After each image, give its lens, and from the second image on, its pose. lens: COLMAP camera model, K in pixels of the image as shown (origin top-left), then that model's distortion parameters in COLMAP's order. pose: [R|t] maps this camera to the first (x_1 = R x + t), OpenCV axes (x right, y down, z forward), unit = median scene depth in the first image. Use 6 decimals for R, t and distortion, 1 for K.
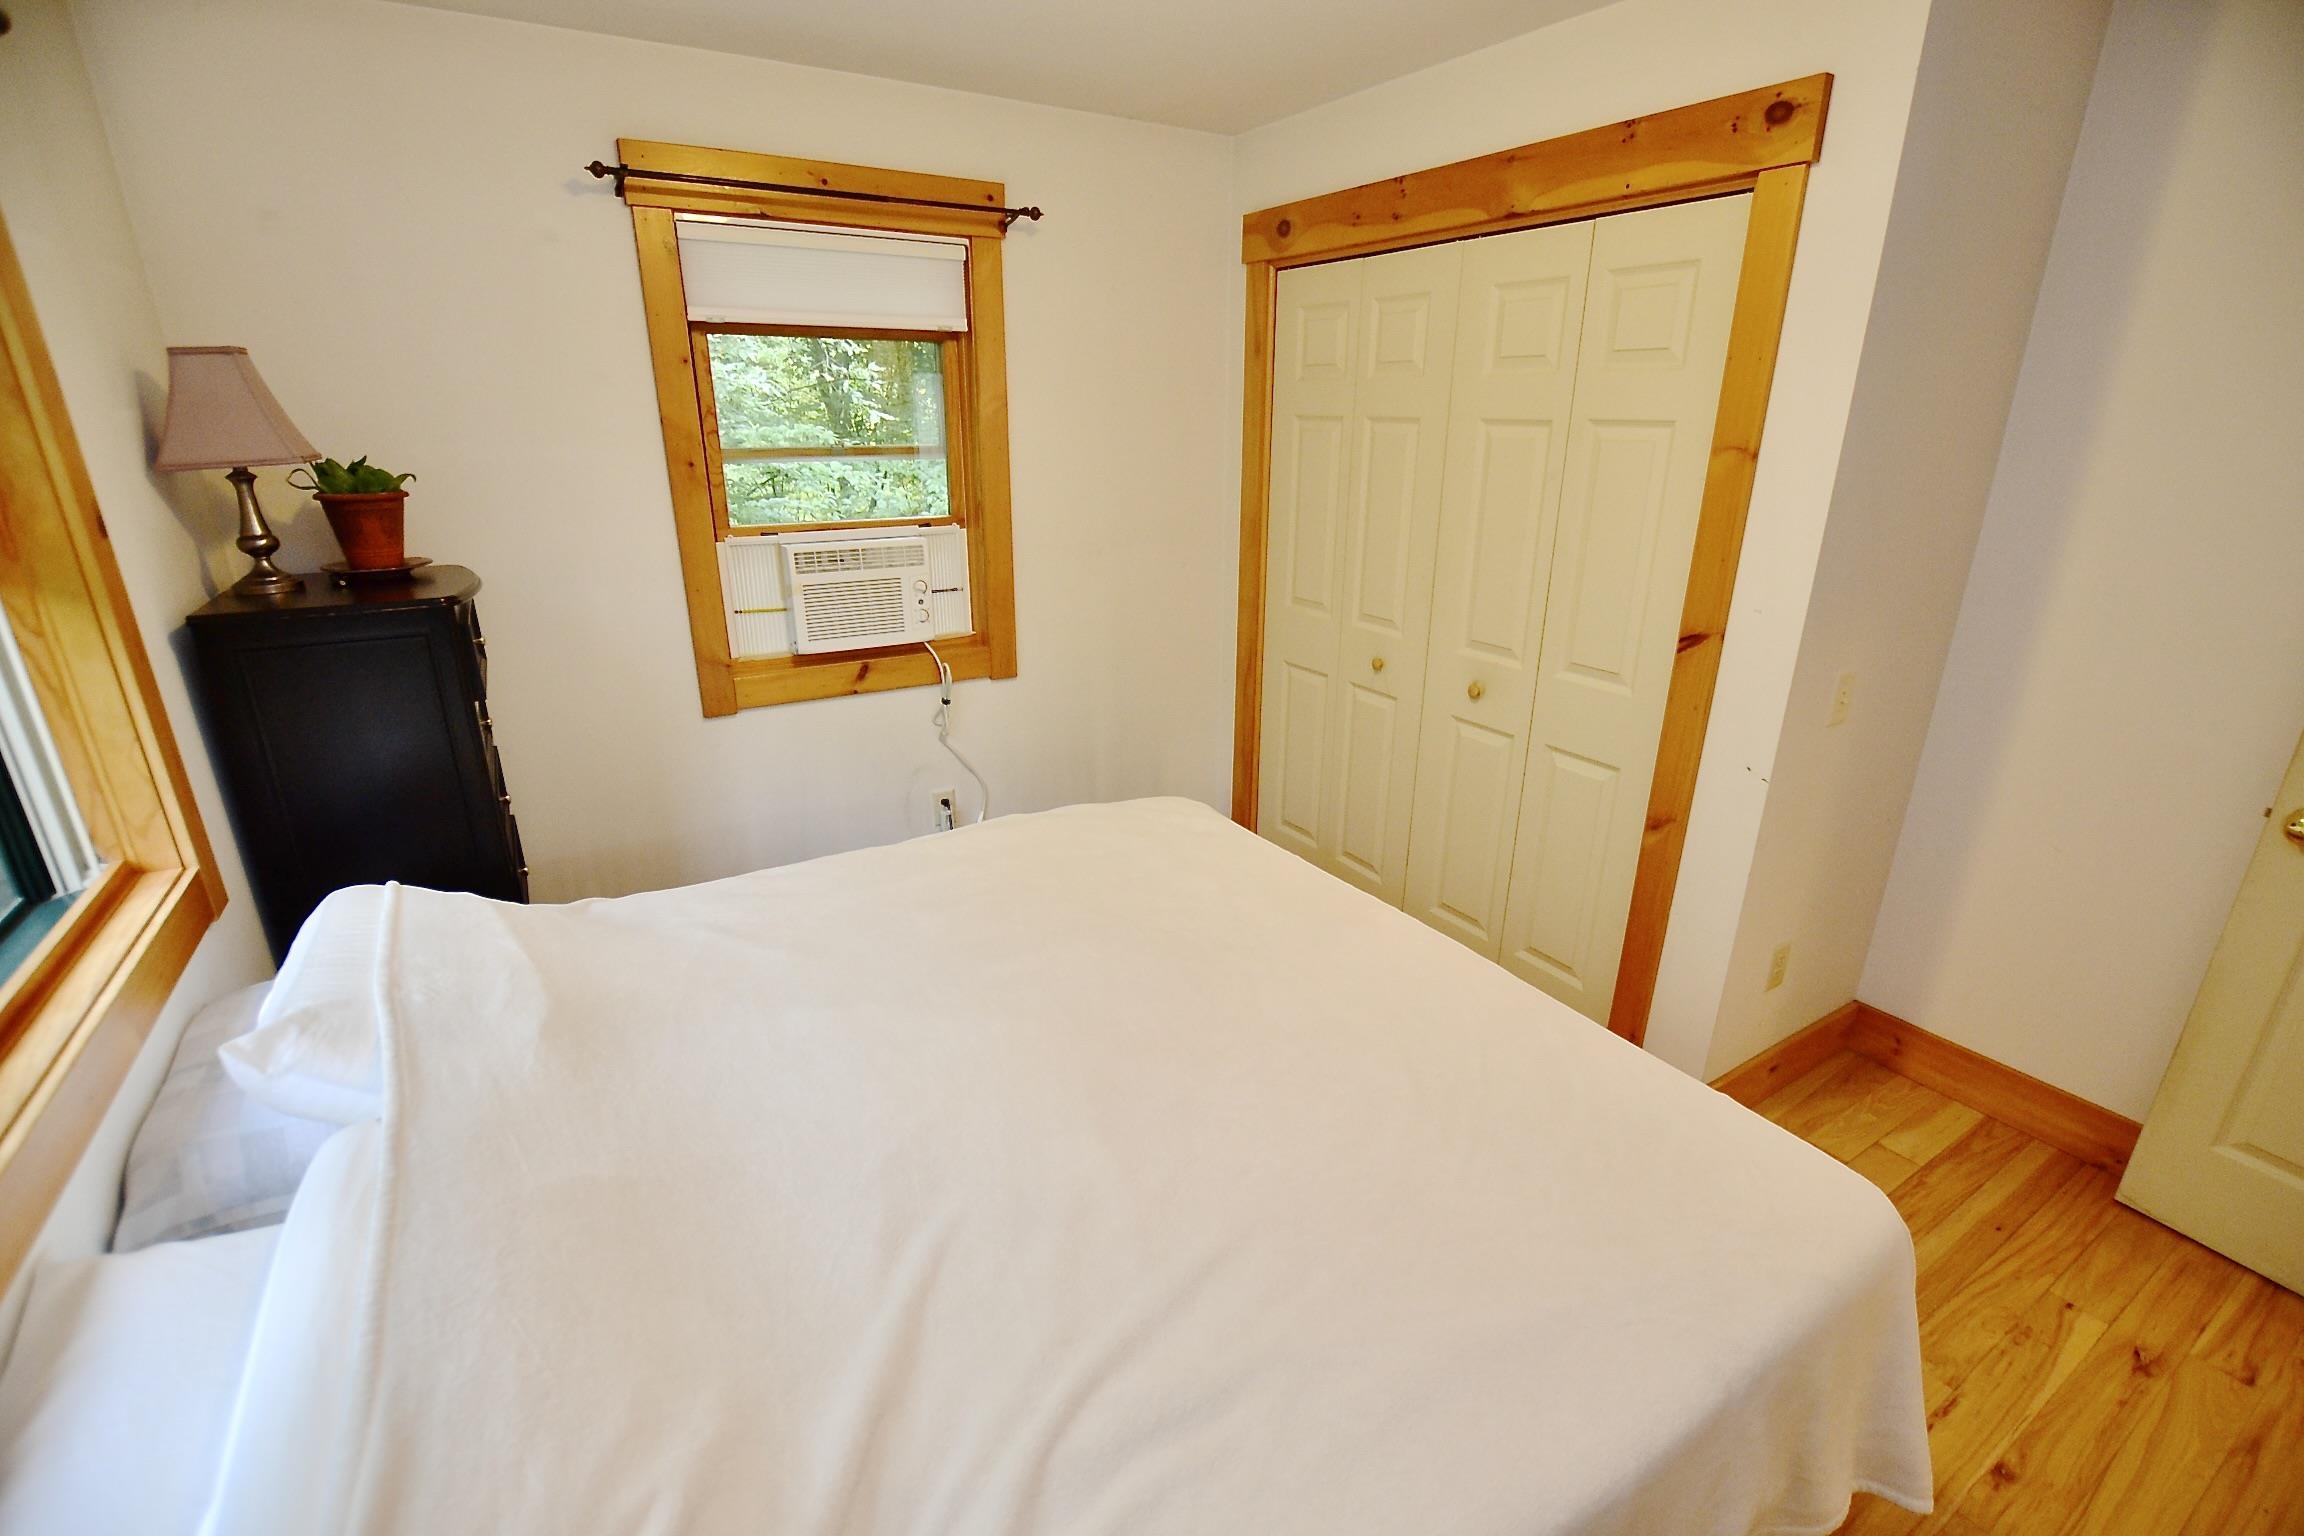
lens RADIAL K [[1031.1, 0, 1154.9], [0, 1031.1, 777.6], [0, 0, 1]] dist [-0.018680, 0.000676]
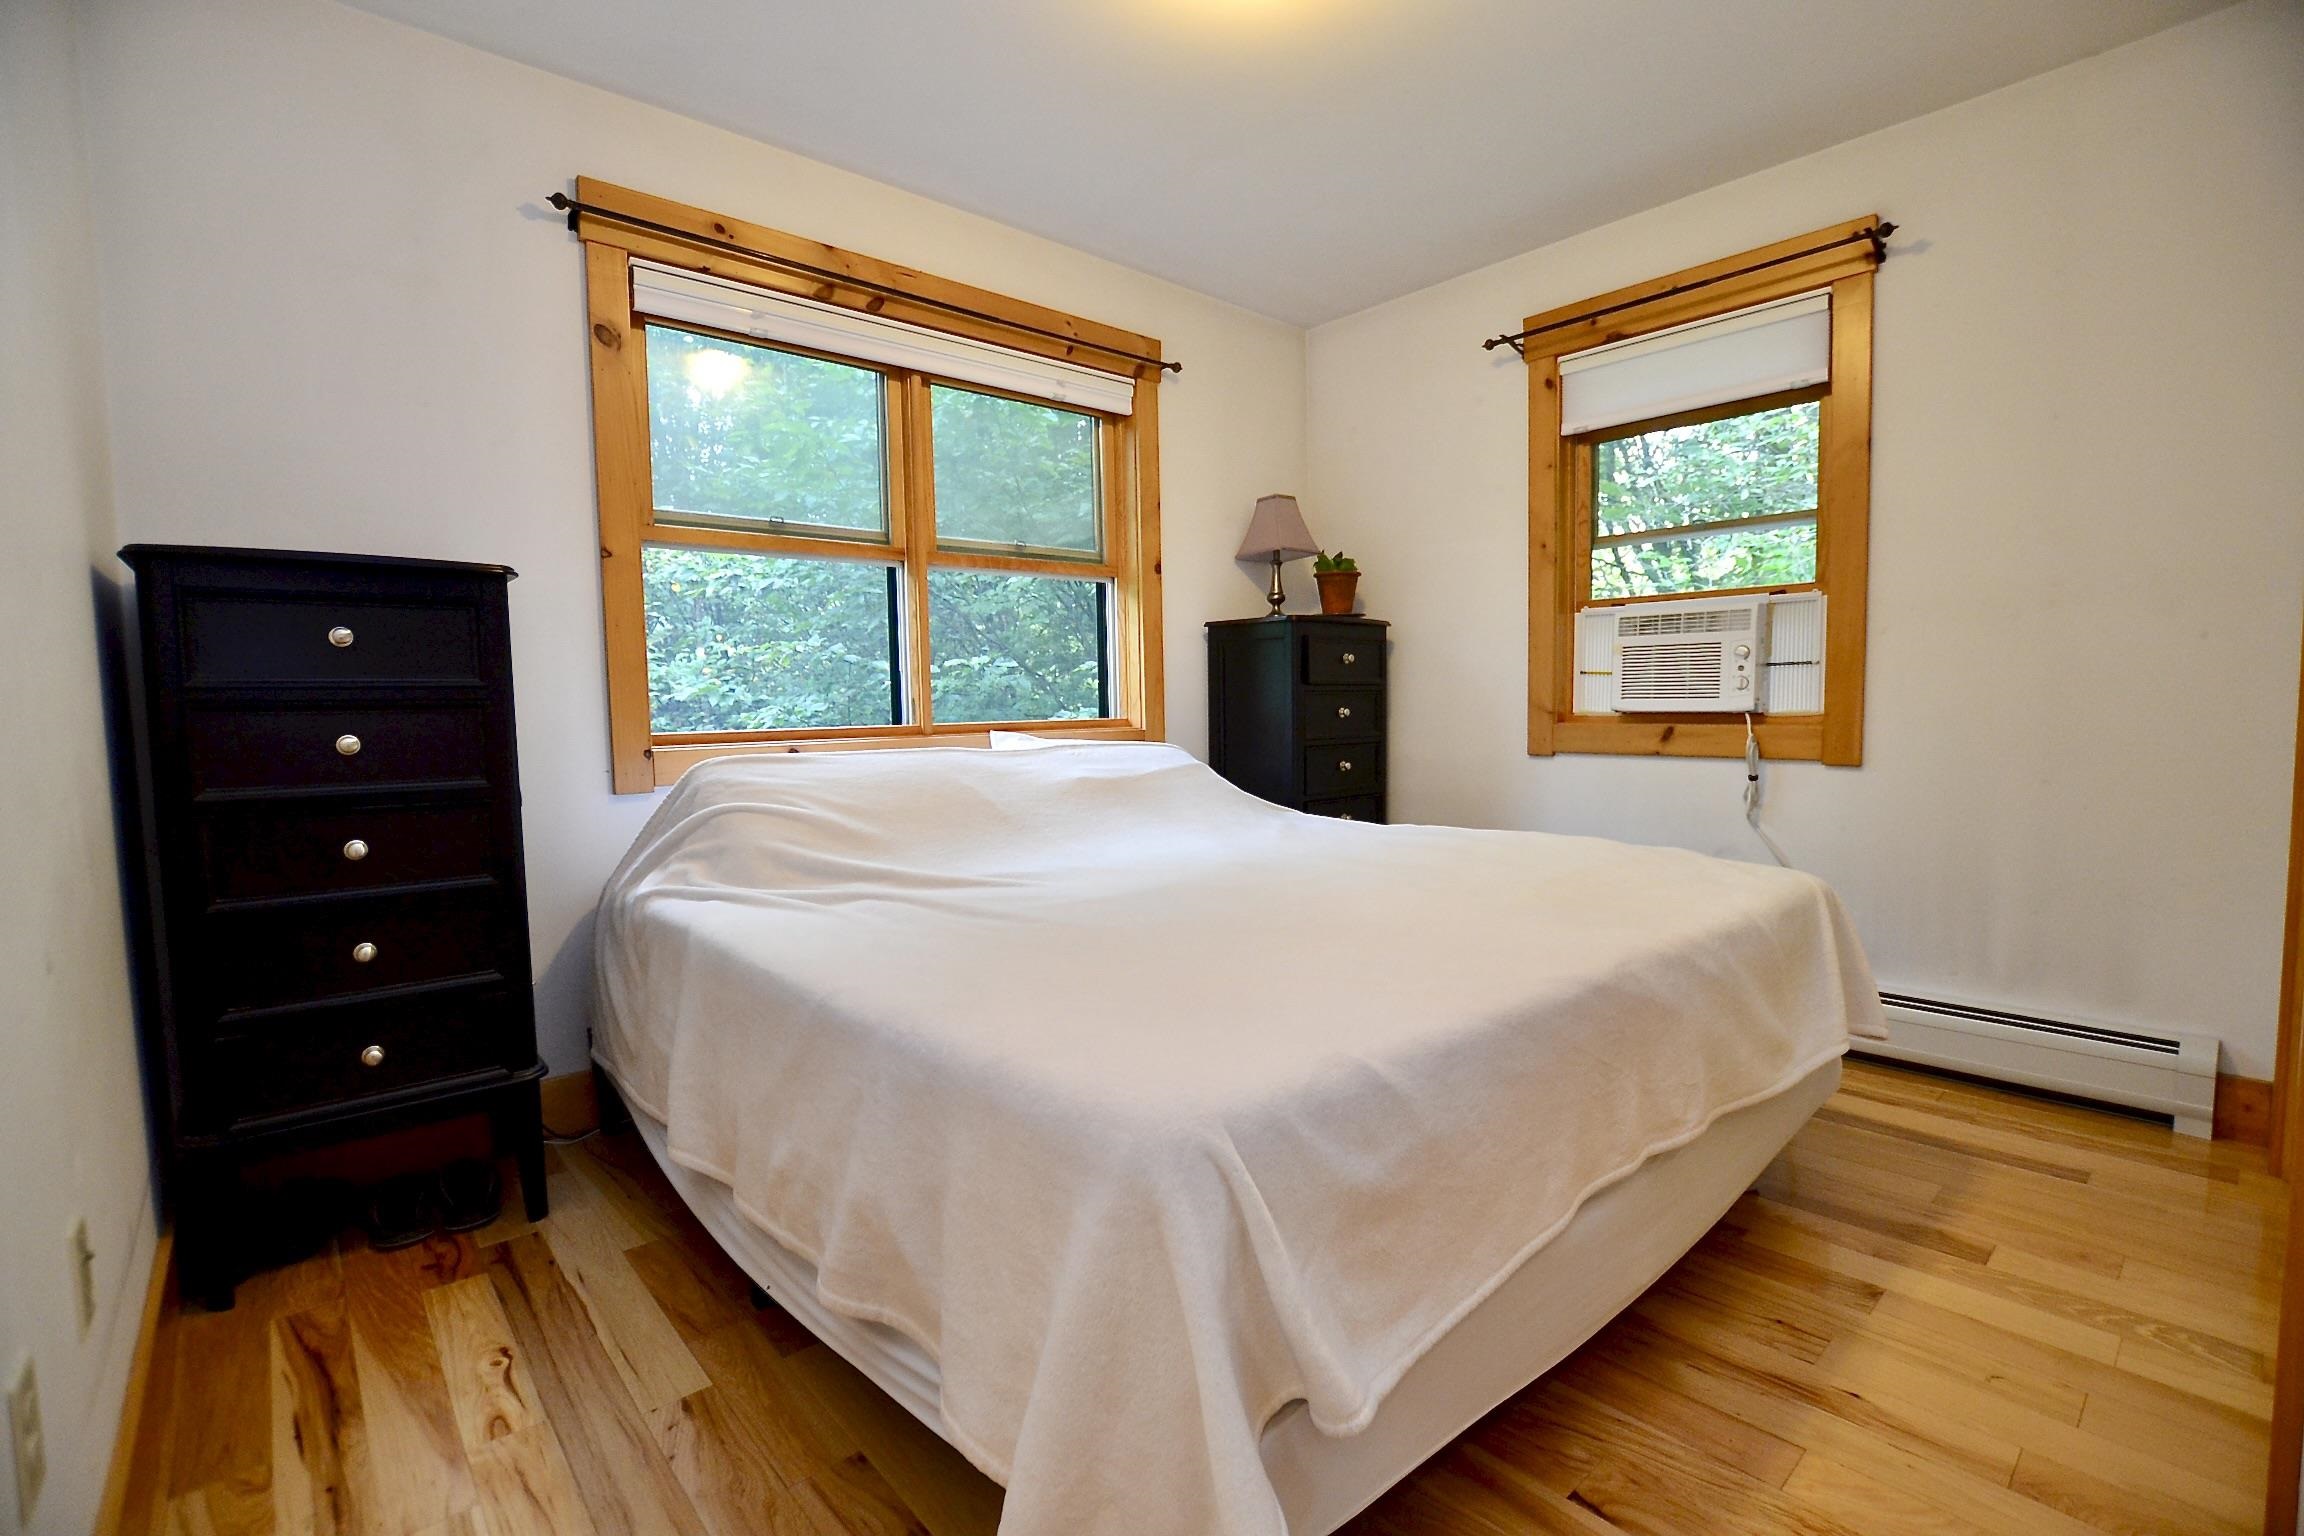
lens RADIAL K [[1031.1, 0, 1167.5], [0, 1031.1, 778.5], [0, 0, 1]] dist [-0.018680, 0.000676]
pose [[0.165291, 0.062611, -0.984255, 0.640353], [-0.319026, 0.947722, 0.006711, 0.089245], [0.933221, 0.312894, 0.176624, 0.392899]]
